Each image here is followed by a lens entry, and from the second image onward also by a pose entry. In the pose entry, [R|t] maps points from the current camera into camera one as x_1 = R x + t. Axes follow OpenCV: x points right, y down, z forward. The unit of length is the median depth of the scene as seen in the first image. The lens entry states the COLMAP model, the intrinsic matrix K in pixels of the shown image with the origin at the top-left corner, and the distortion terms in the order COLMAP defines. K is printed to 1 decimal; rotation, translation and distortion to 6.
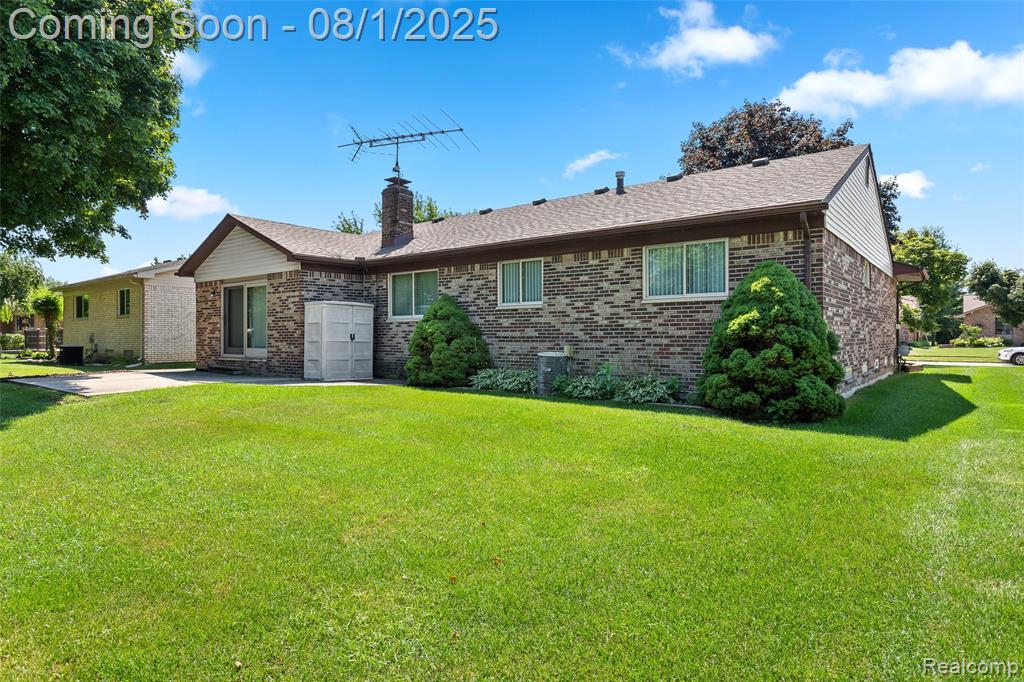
lens RADIAL K [[591.7, 0, 511.3], [0, 591.7, 336.5], [0, 0, 1]] dist [-0.004186, 0.000111]
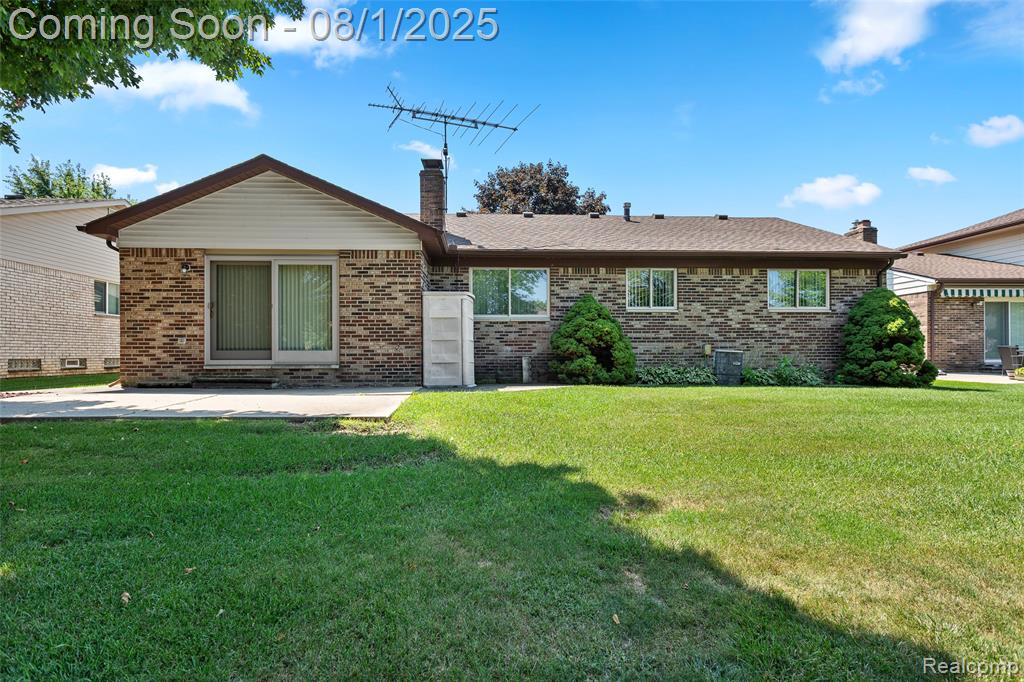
lens RADIAL K [[531.3, 0, 512.0], [0, 531.3, 350.7], [0, 0, 1]] dist [-0.005667, 0.002652]
pose [[0.743736, 0.004031, 0.668461, -0.819926], [0.001747, 0.999967, -0.007974, 0.031272], [-0.668471, 0.007098, 0.743704, 0.422822]]
